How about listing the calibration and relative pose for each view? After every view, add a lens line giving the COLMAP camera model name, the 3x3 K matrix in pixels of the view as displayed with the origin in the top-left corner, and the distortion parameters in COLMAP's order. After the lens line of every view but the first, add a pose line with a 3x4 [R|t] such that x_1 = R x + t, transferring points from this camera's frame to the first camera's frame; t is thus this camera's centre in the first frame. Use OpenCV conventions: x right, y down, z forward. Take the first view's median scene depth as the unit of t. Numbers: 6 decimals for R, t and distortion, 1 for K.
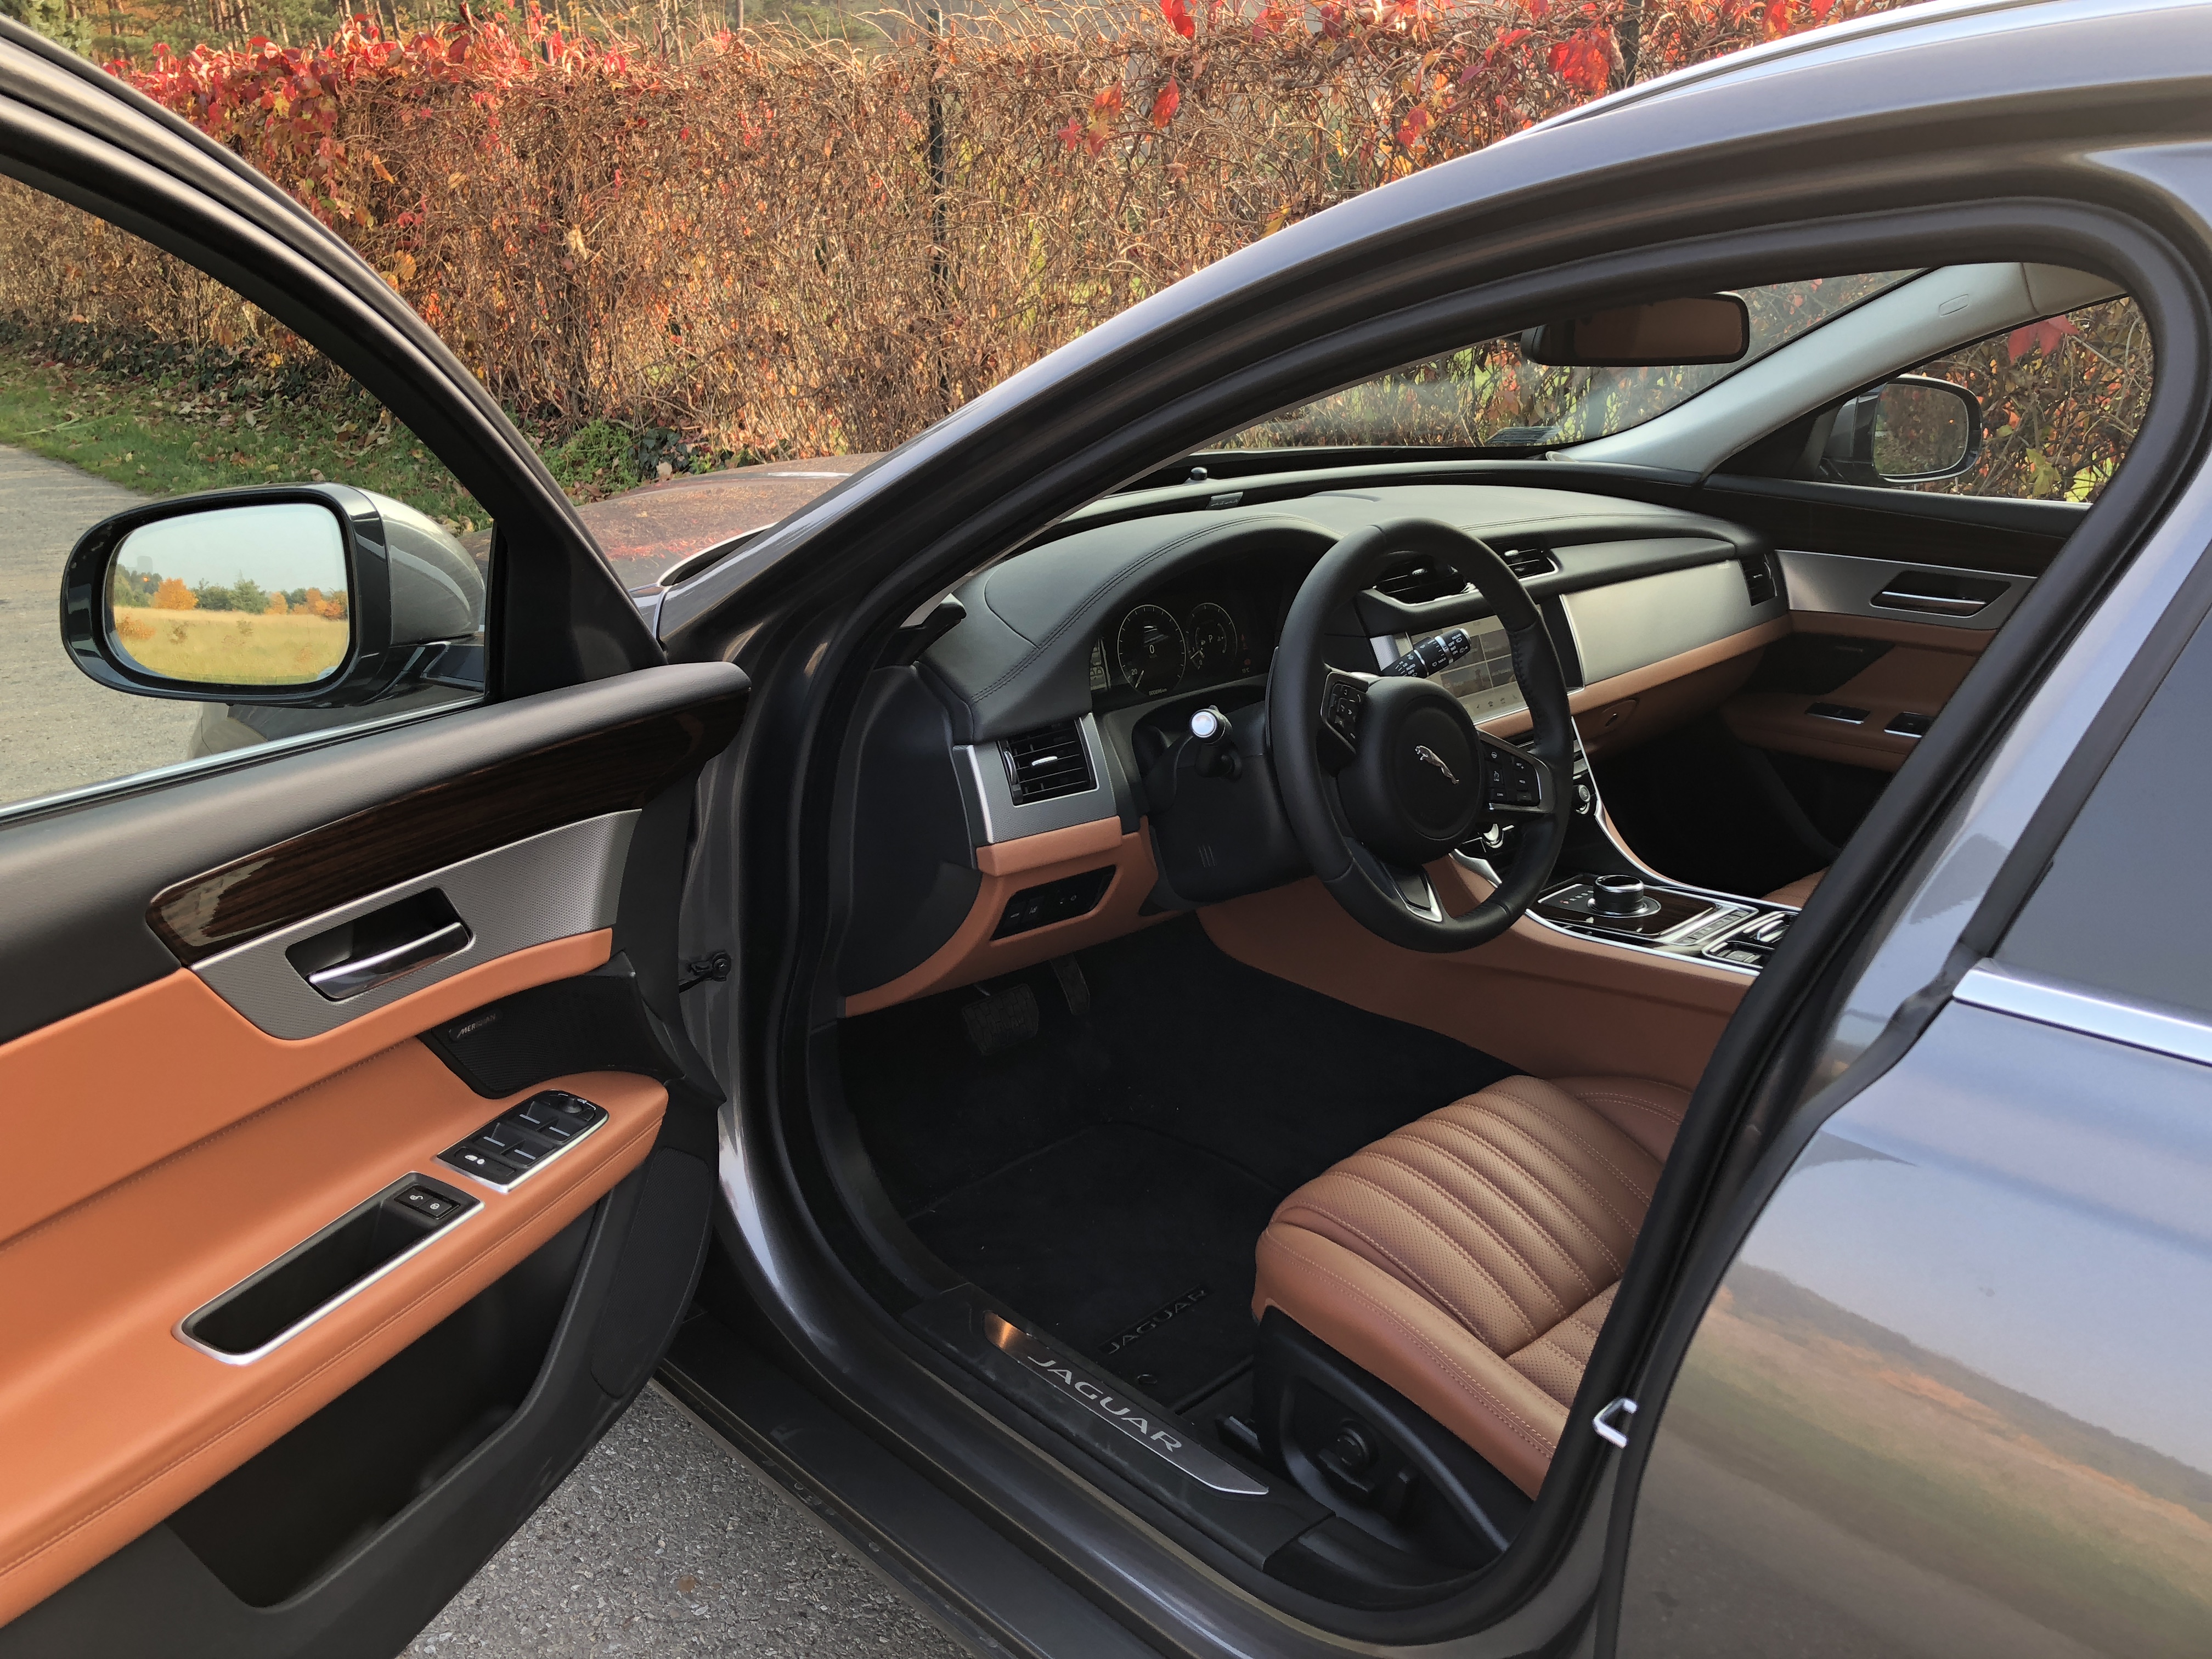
lens RADIAL K [[1865.4, 0, 1149.6], [0, 1865.4, 822.0], [0, 0, 1]] dist [0.067505, -0.067627]
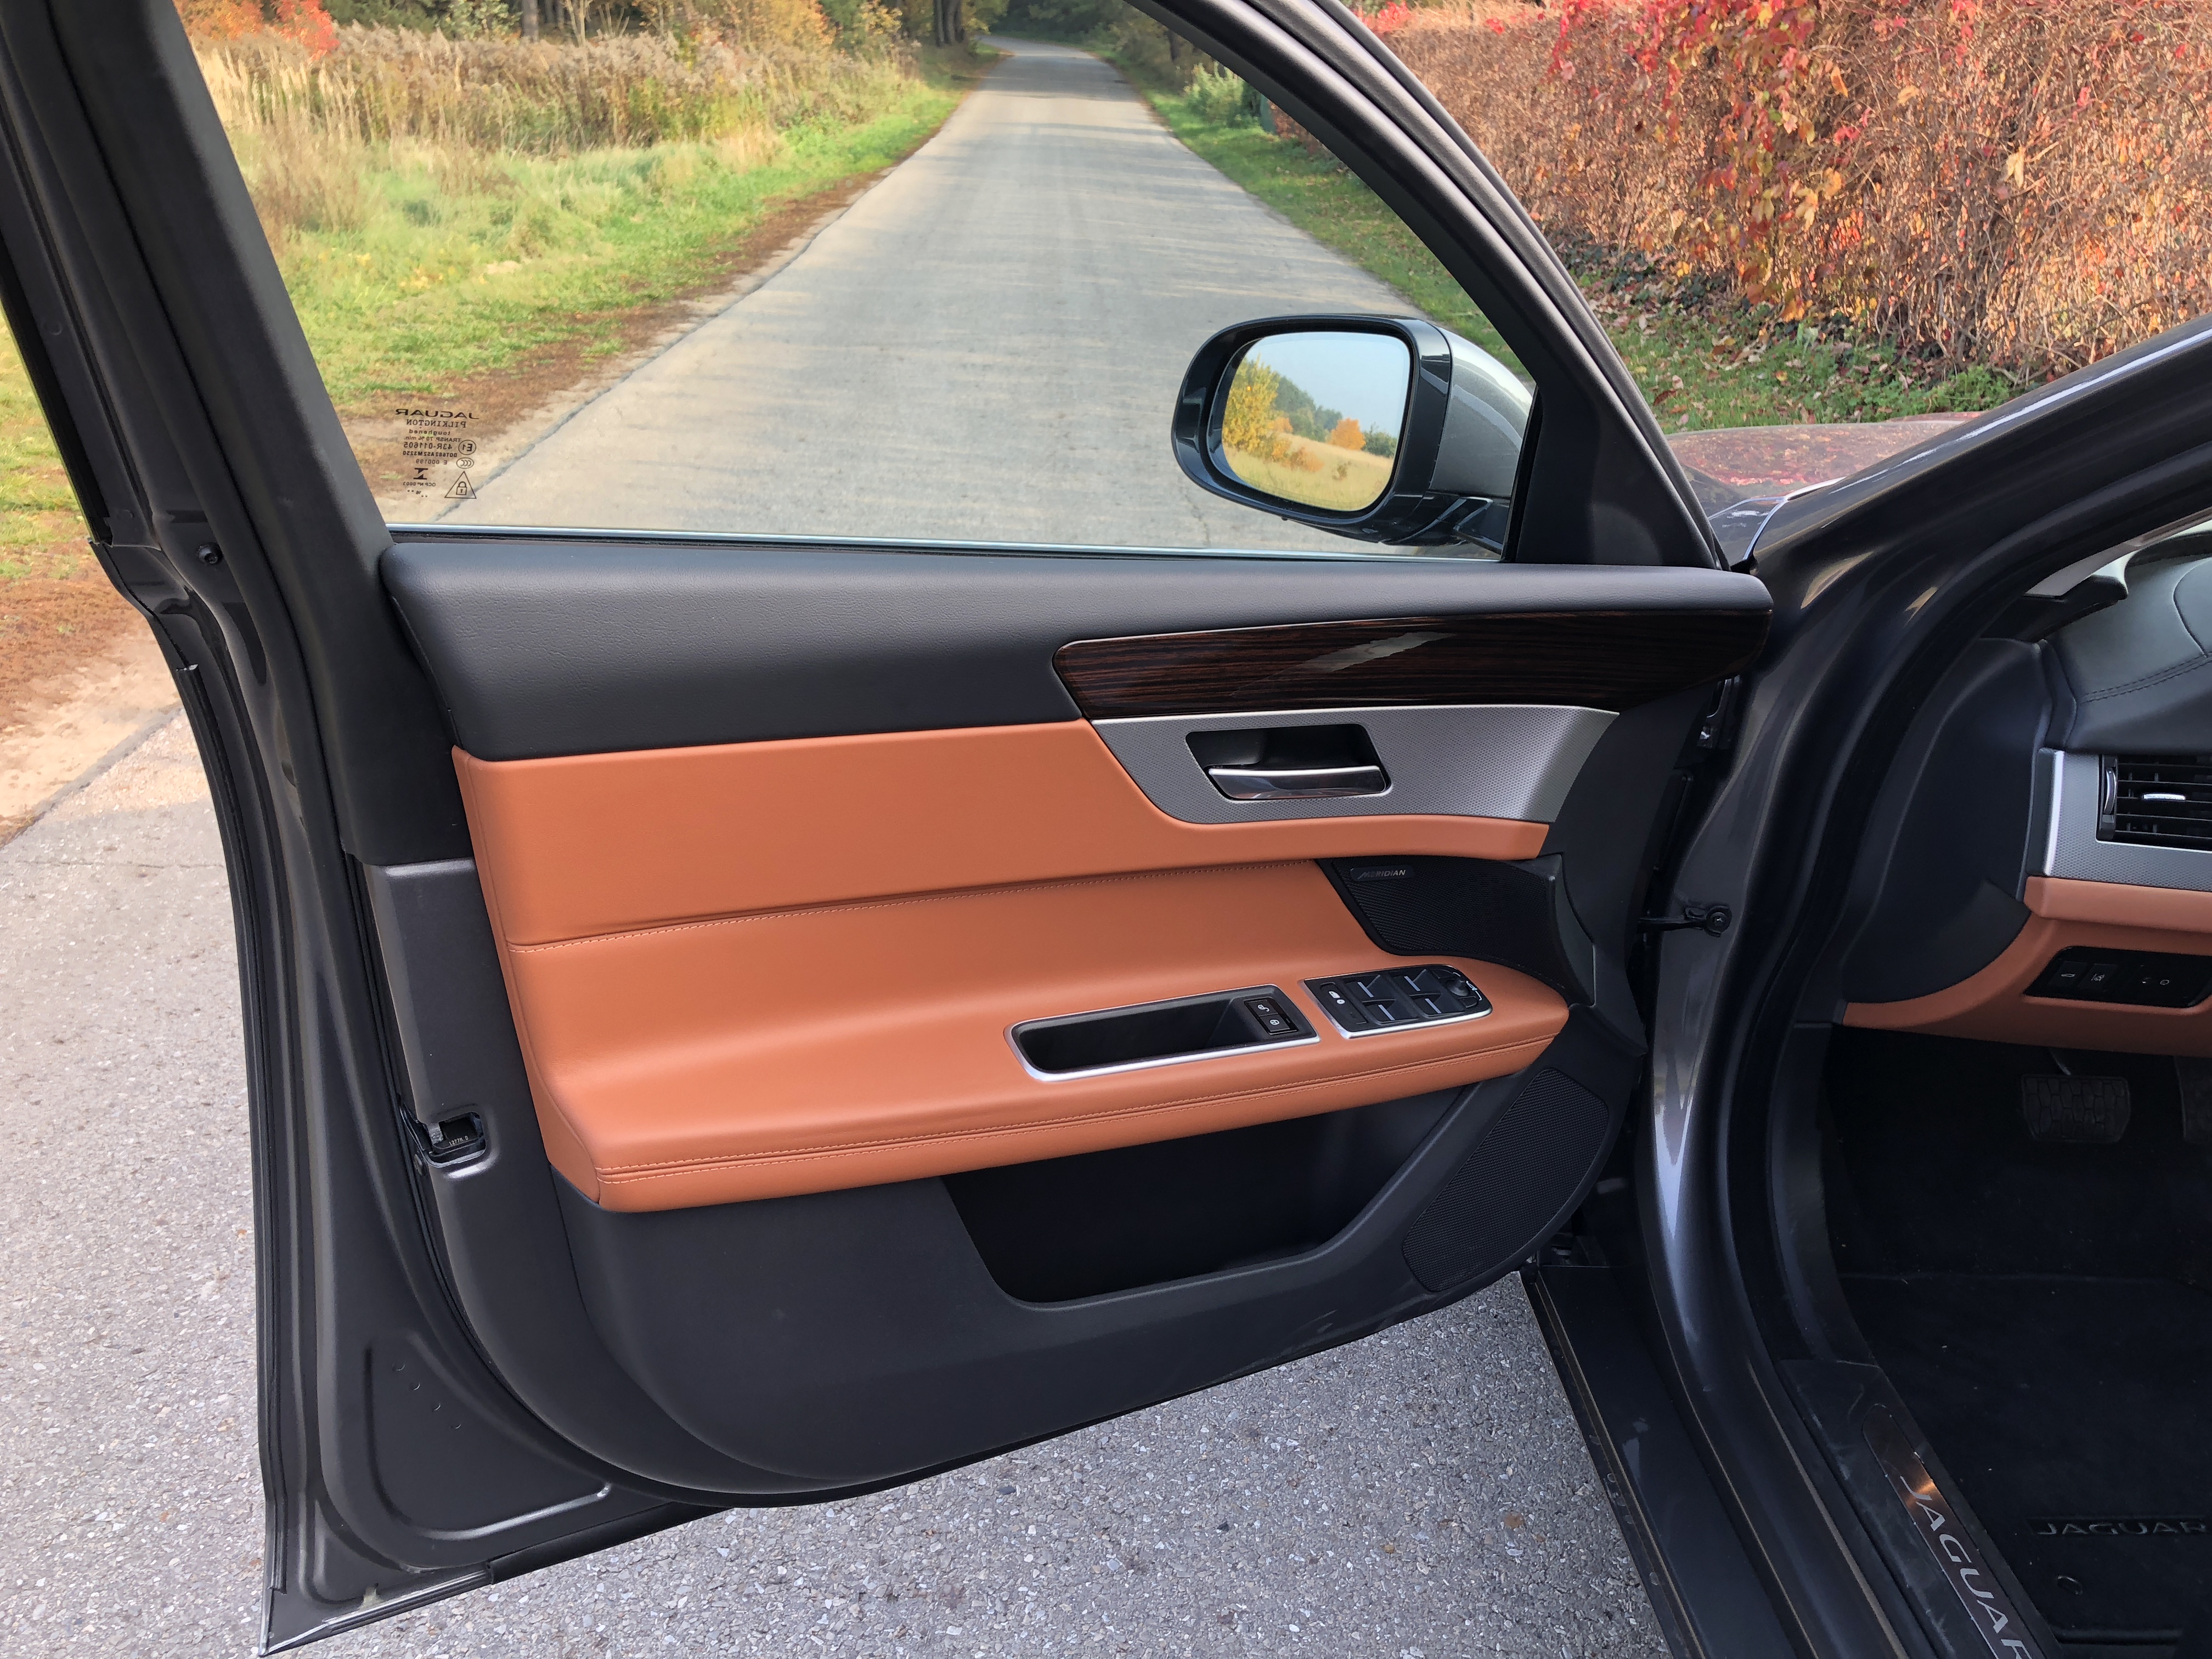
lens RADIAL K [[1887.9, 0, 1083.4], [0, 1887.9, 824.9], [0, 0, 1]] dist [0.046211, -0.073256]
pose [[0.727823, 0.288886, -0.621948, 0.105638], [-0.269971, 0.954406, 0.127379, -0.001295], [0.630389, 0.075198, 0.772629, 0.089065]]
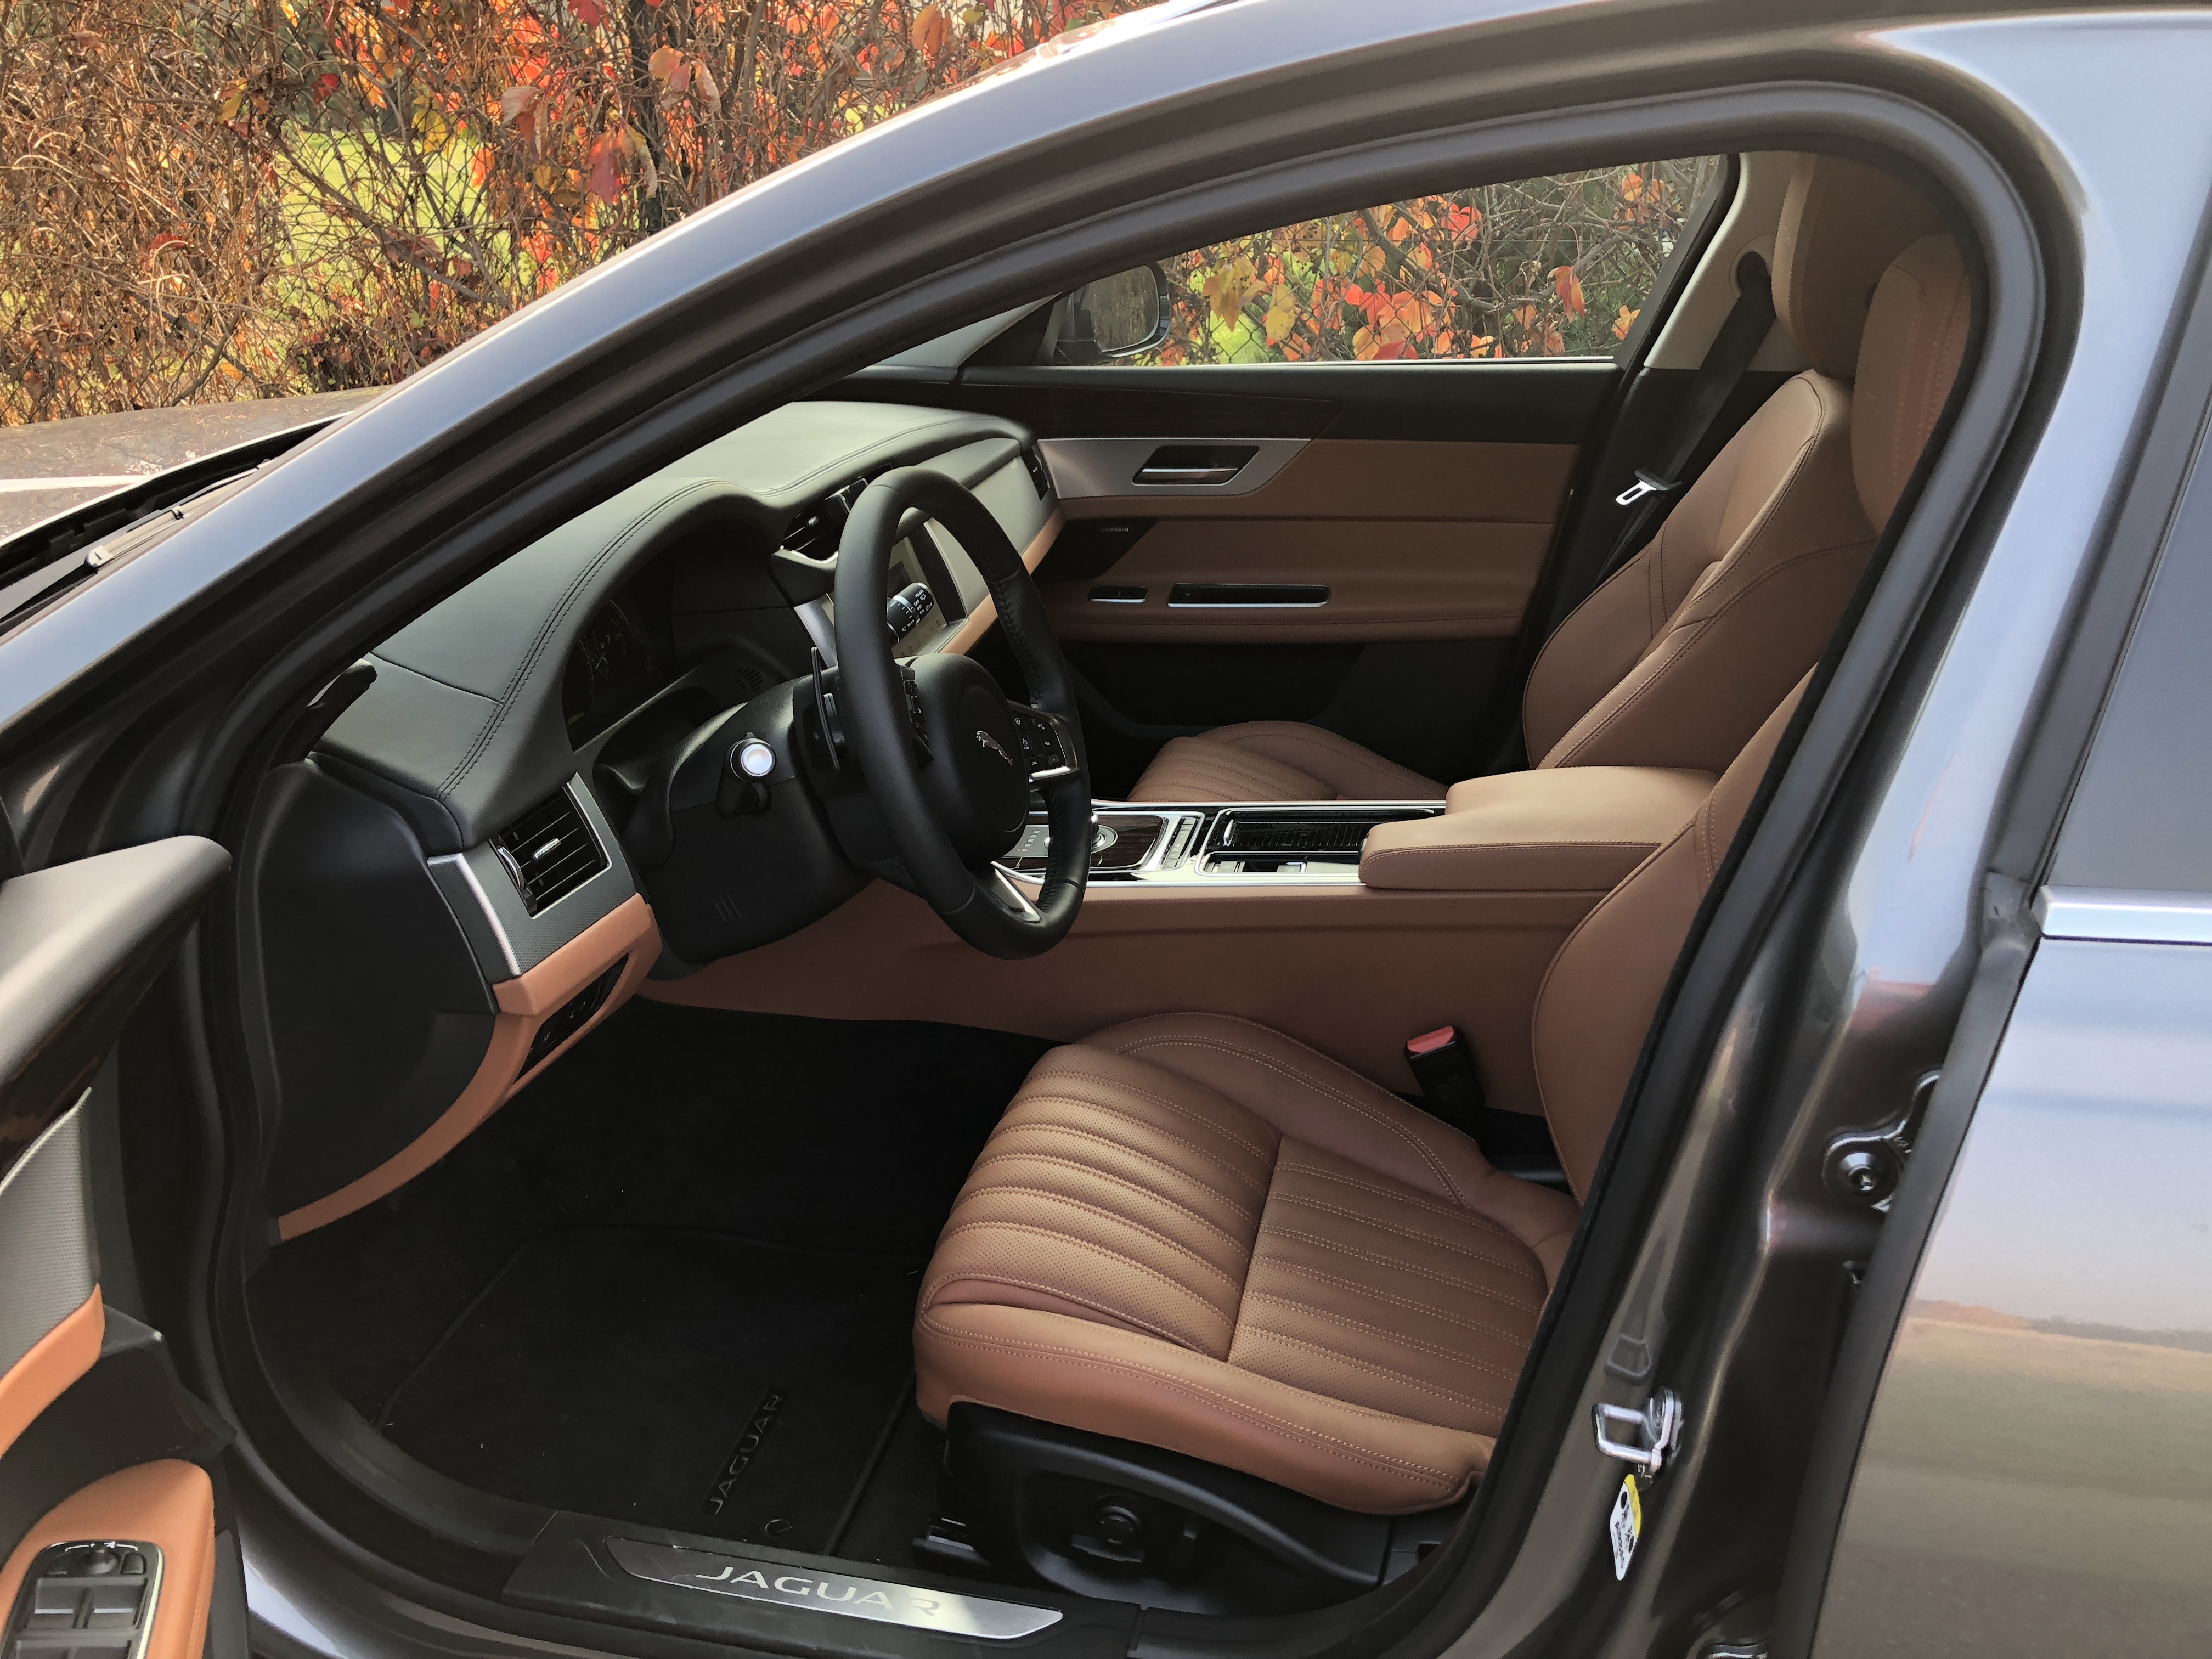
lens RADIAL K [[1830.6, 0, 1175.1], [0, 1830.6, 840.8], [0, 0, 1]] dist [0.065164, -0.100735]
pose [[0.833601, -0.228656, 0.502818, -0.203372], [0.187311, 0.973377, 0.132107, -0.080608], [-0.519639, -0.015942, 0.854237, 0.209951]]
